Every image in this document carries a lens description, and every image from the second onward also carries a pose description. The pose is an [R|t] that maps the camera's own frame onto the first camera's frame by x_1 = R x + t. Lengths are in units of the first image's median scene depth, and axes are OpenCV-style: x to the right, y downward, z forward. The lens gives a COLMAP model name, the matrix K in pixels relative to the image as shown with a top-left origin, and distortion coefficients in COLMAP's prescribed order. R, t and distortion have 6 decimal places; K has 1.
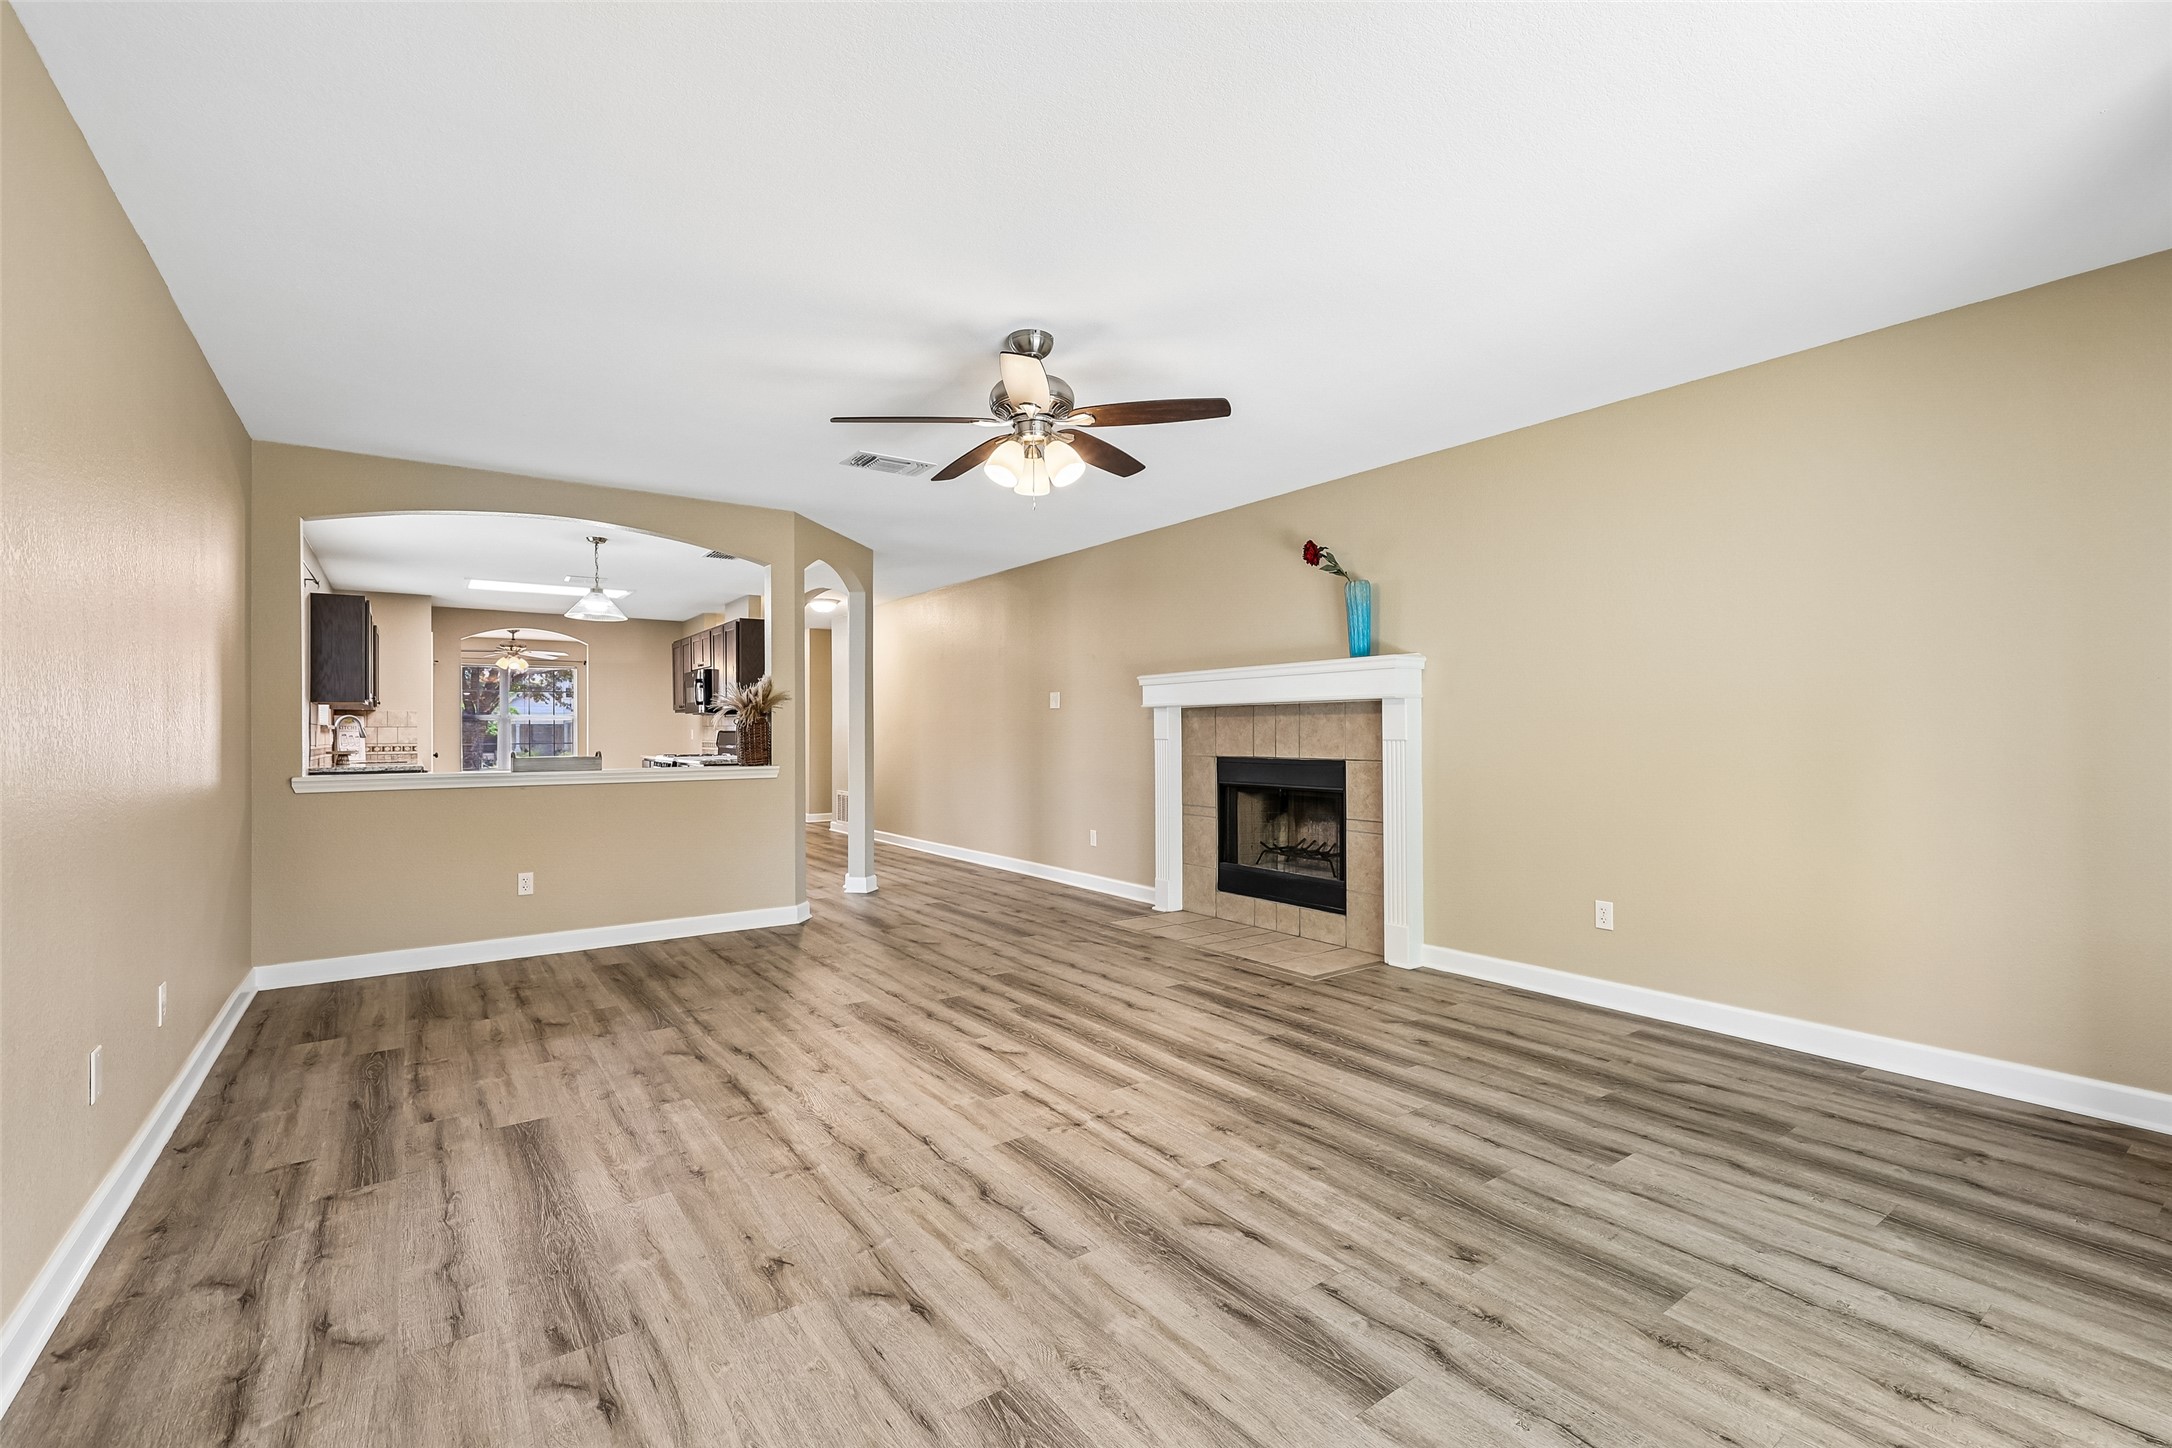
lens RADIAL K [[938.8, 0, 1073.0], [0, 938.8, 722.6], [0, 0, 1]] dist [-0.000843, 0.001265]
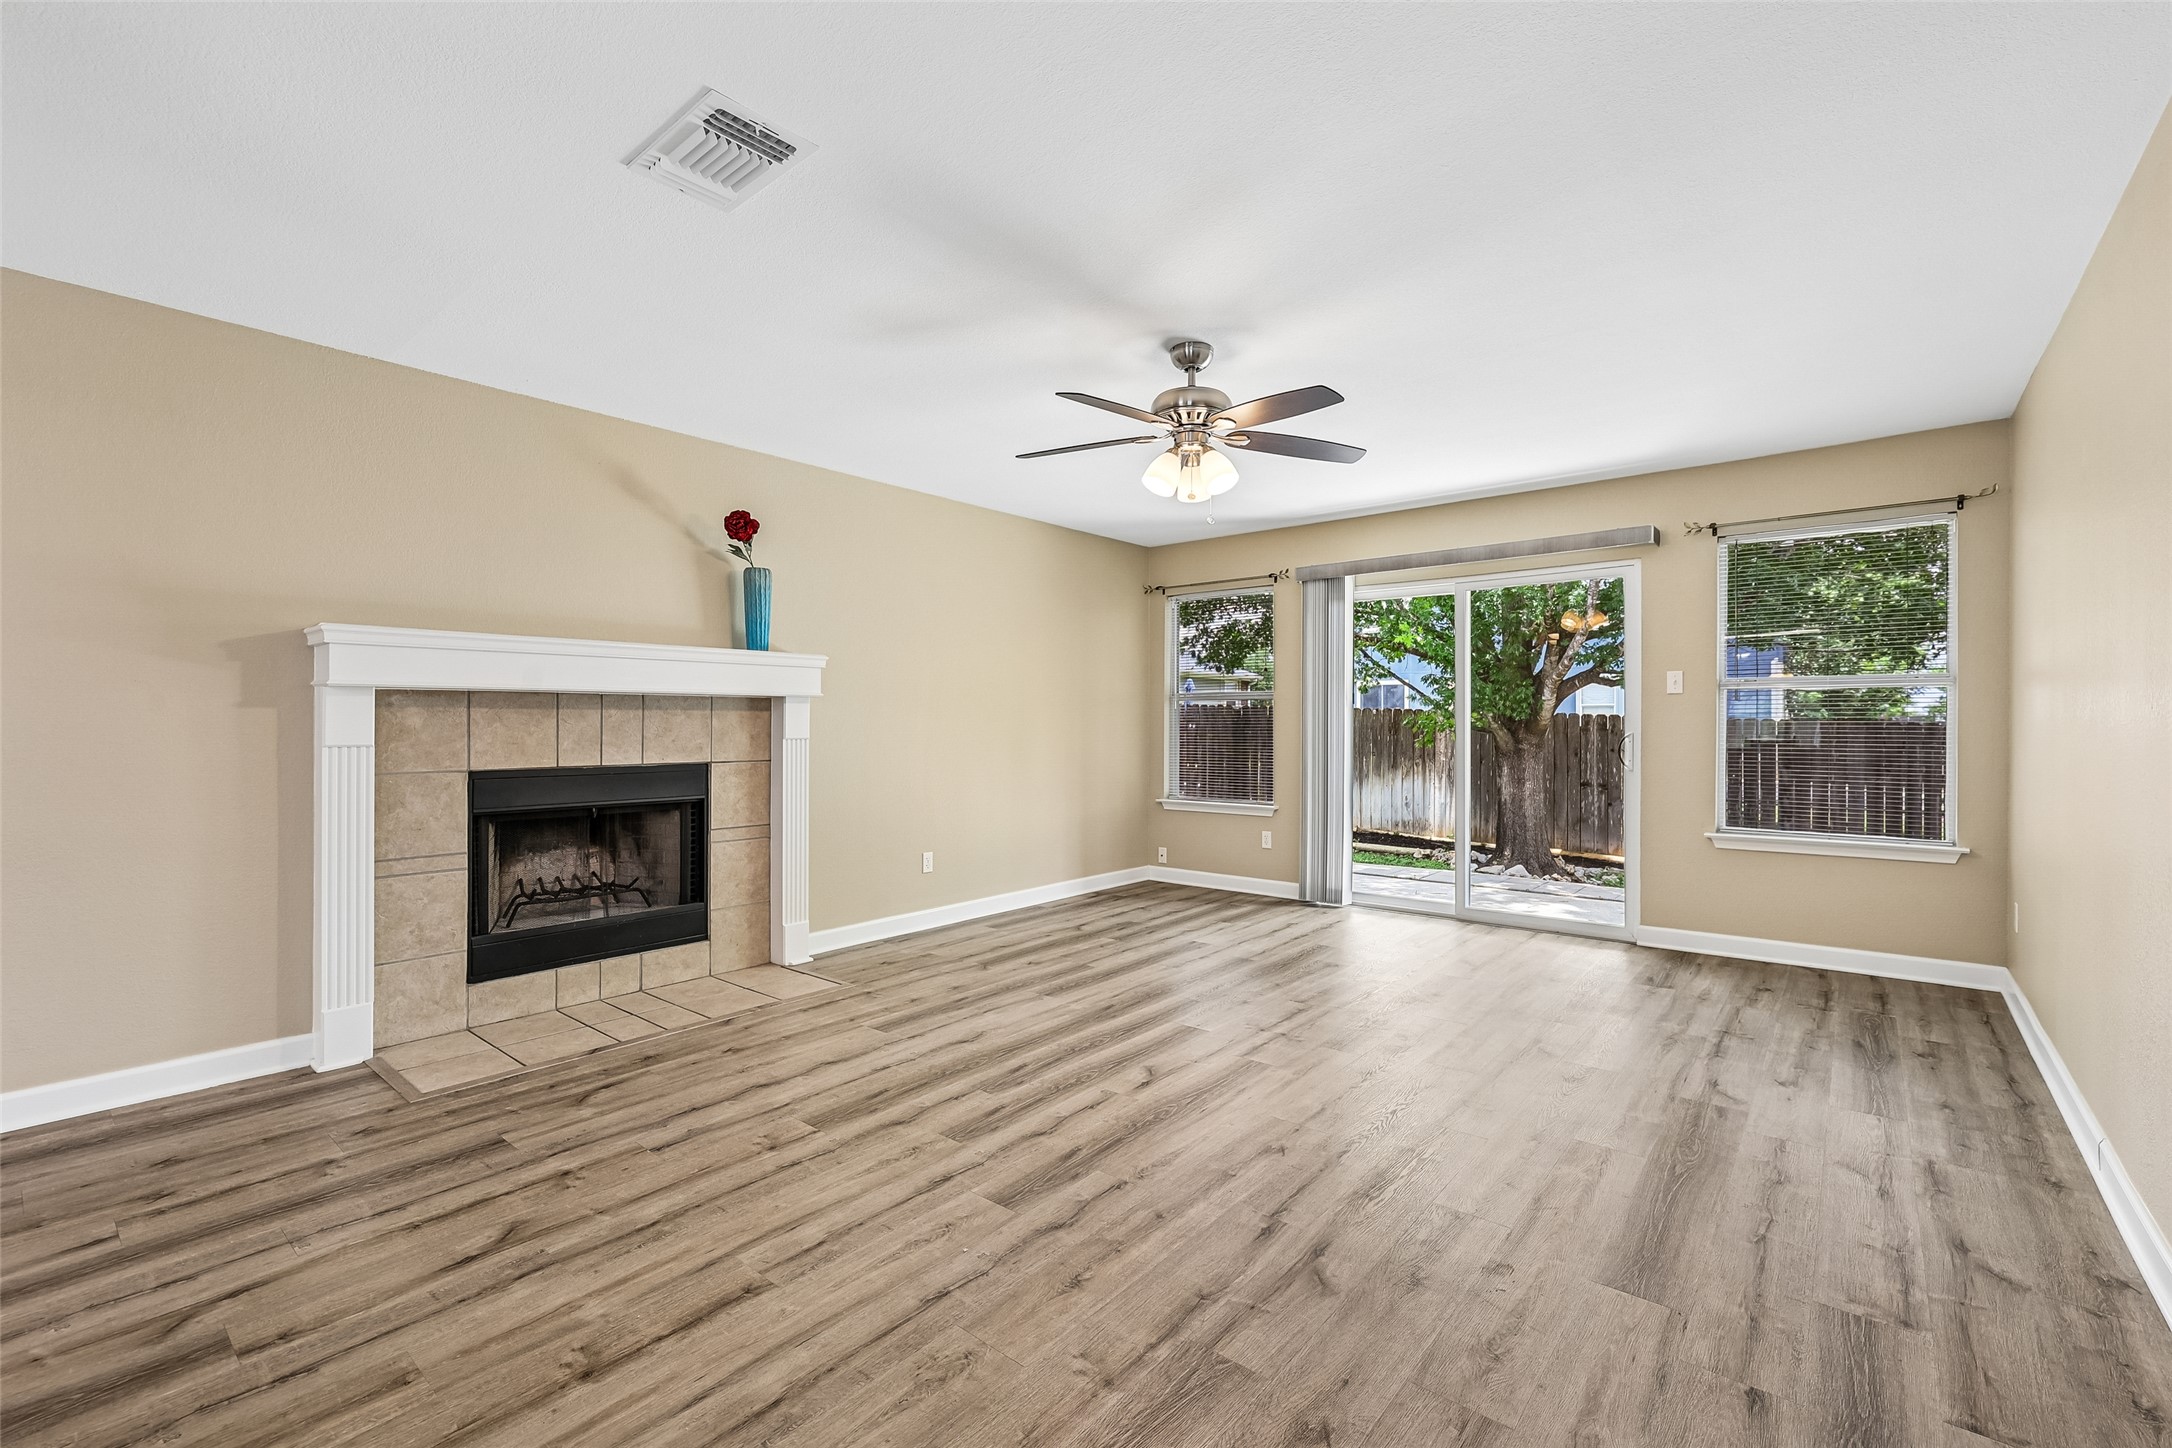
lens RADIAL K [[938.8, 0, 1092.5], [0, 938.8, 724.5], [0, 0, 1]] dist [-0.000843, 0.001265]
pose [[-0.266708, 0.002924, 0.963773, -0.940097], [-0.008415, 0.999950, -0.005363, 0.008207], [-0.963741, -0.009541, -0.266670, 1.283981]]
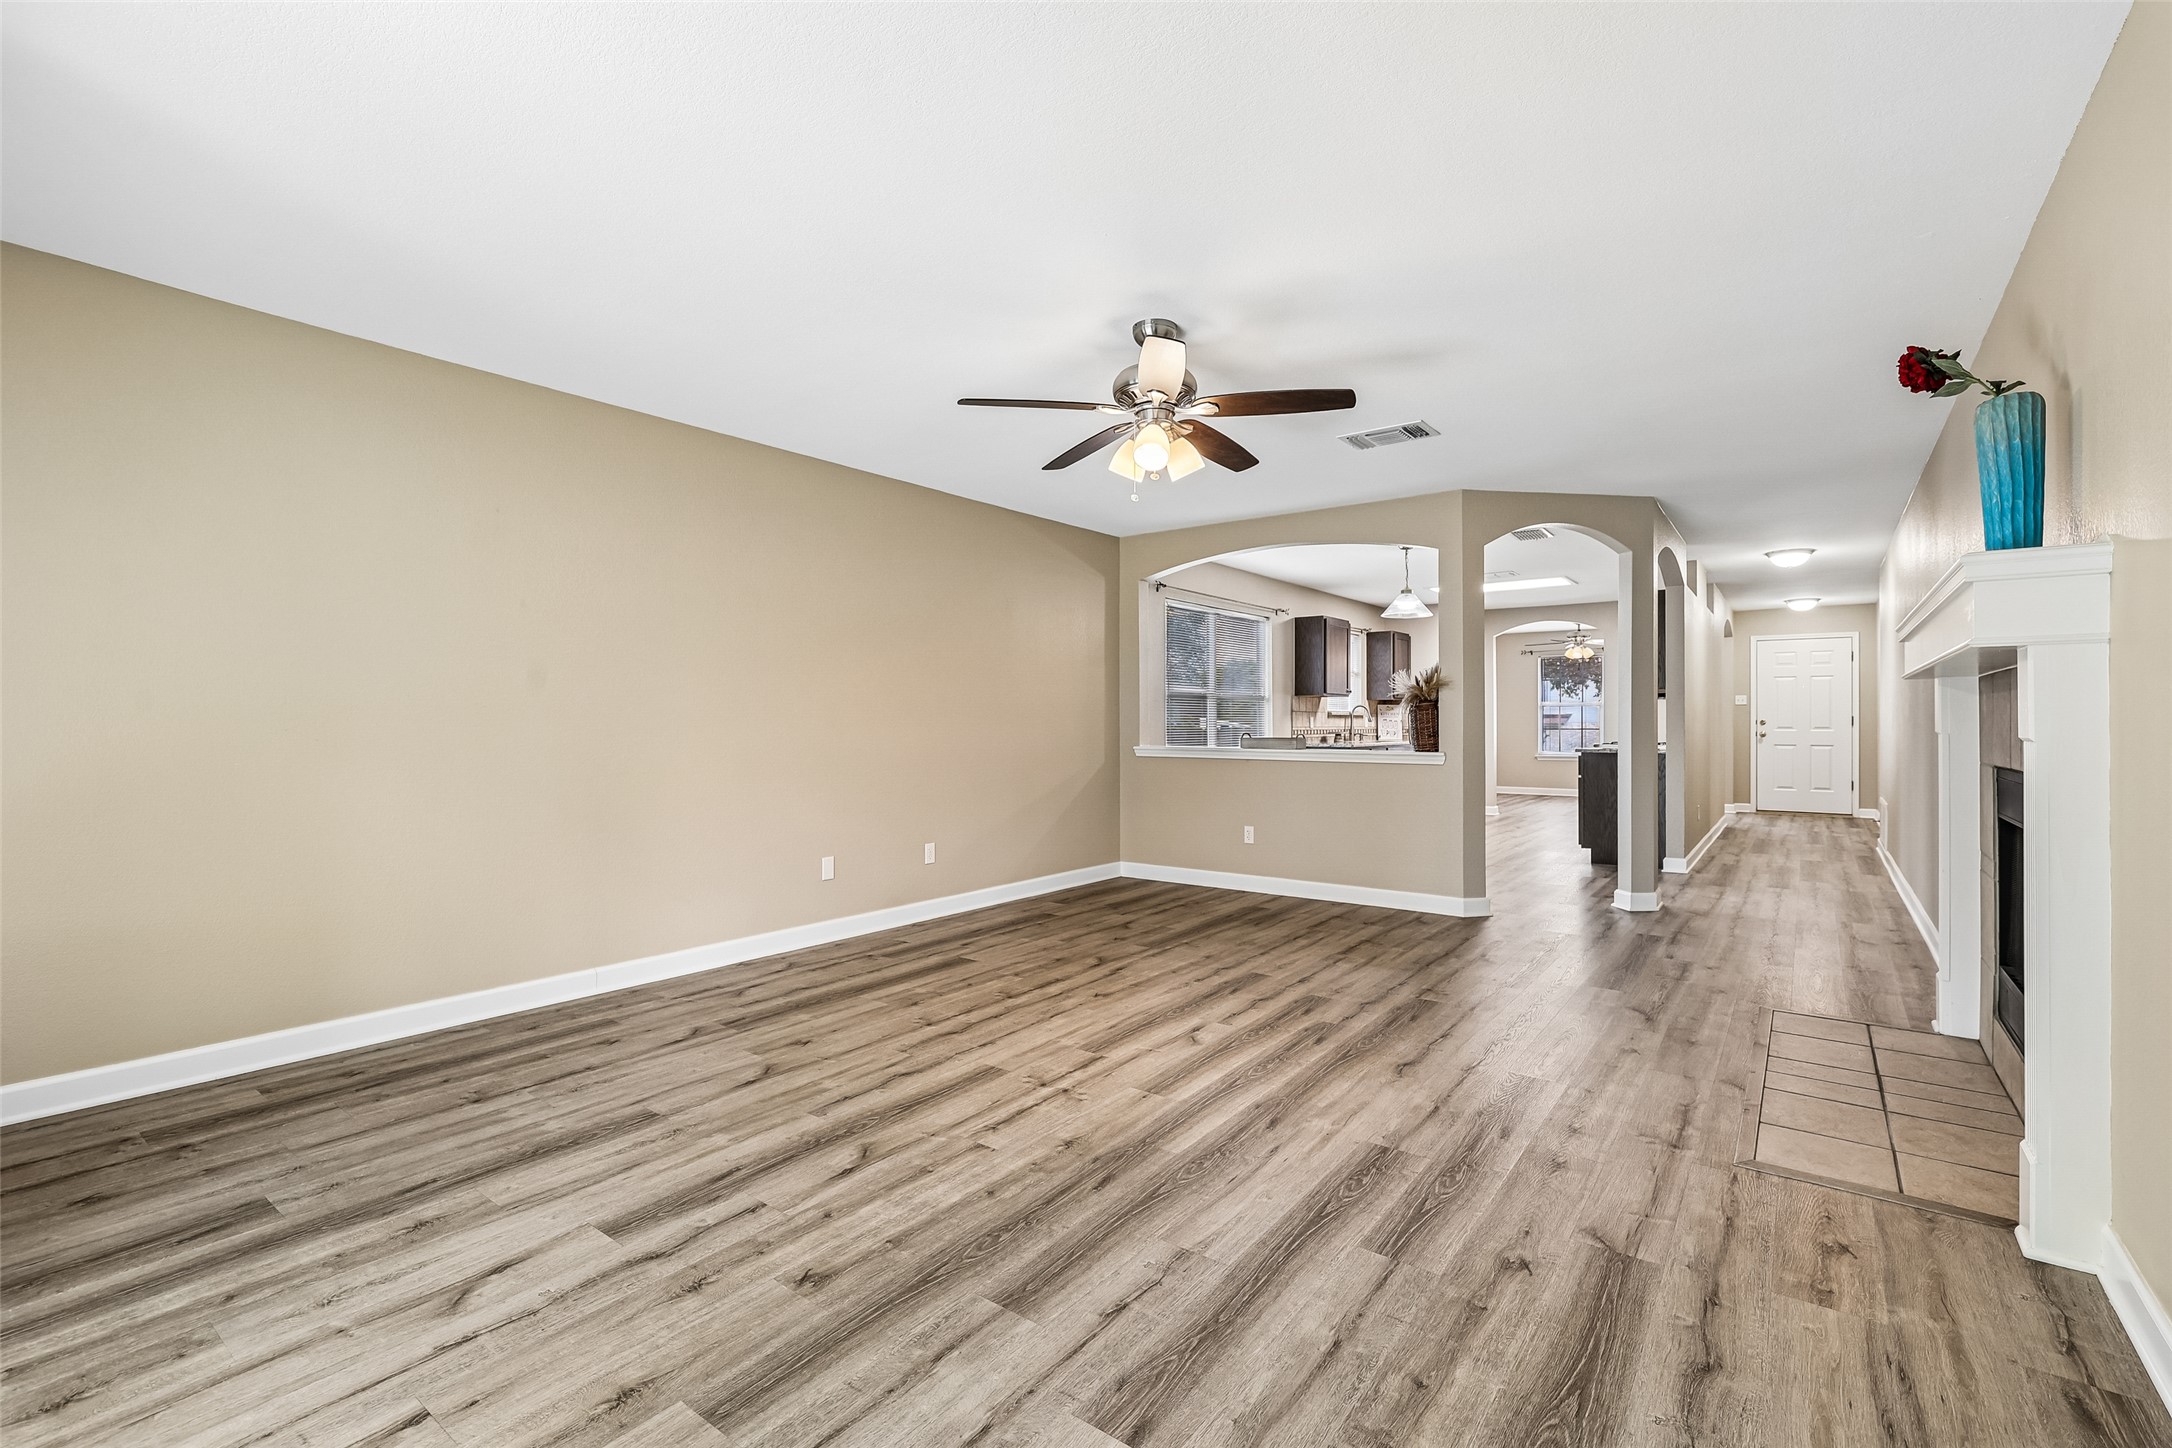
lens RADIAL K [[938.8, 0, 1118.6], [0, 938.8, 723.7], [0, 0, 1]] dist [-0.000843, 0.001265]
pose [[0.321047, 0.008521, -0.947025, 0.835575], [0.007046, 0.999910, 0.011385, 0.003584], [0.947037, -0.010328, 0.320959, 0.594373]]
